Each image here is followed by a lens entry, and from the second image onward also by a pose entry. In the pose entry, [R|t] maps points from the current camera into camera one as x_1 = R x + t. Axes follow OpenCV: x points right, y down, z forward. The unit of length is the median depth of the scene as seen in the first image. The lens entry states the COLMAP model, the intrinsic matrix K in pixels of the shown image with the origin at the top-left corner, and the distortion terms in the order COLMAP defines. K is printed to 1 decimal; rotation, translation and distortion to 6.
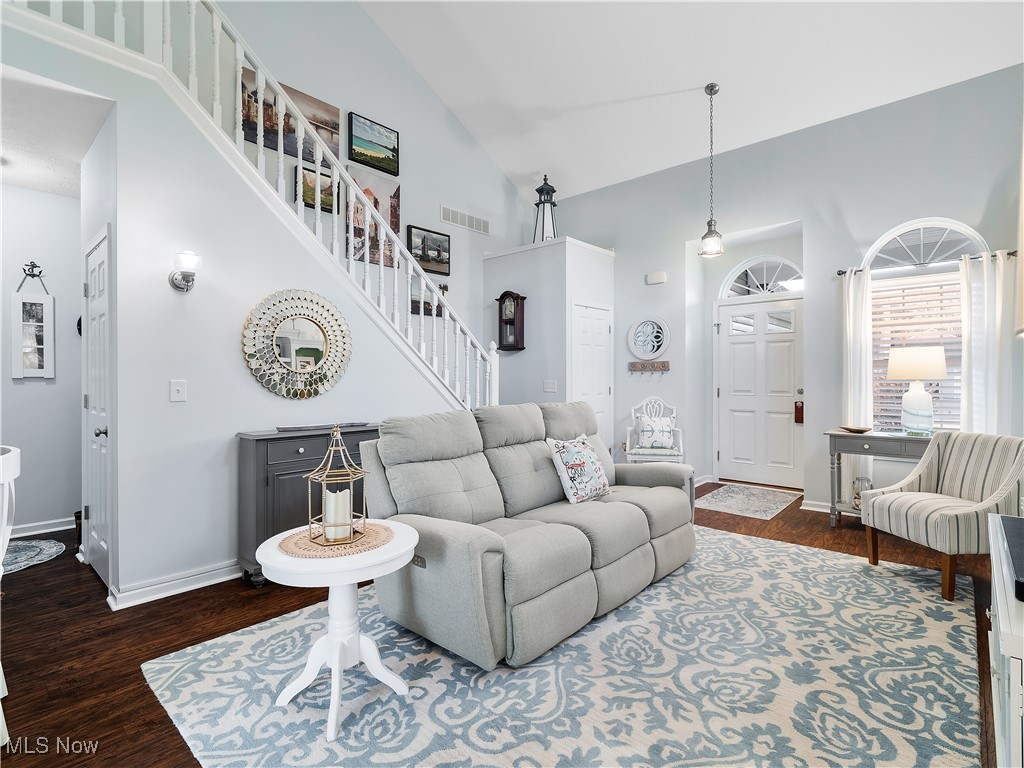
lens RADIAL K [[503.6, 0, 515.3], [0, 503.6, 379.2], [0, 0, 1]] dist [-0.011020, -0.000457]
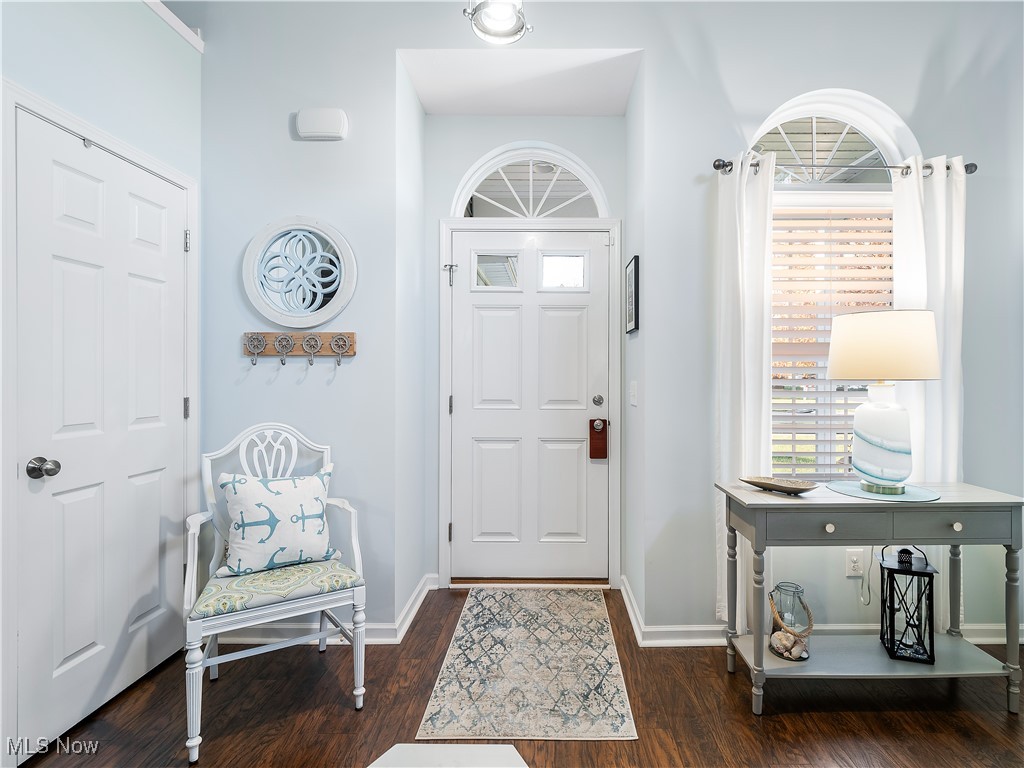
lens RADIAL K [[506.5, 0, 545.1], [0, 506.5, 383.3], [0, 0, 1]] dist [0.001586, 0.000059]
pose [[0.742541, -0.001533, 0.669799, 0.141745], [-0.002650, 0.999983, 0.005226, 0.002542], [-0.669795, -0.005655, 0.742524, 0.579672]]
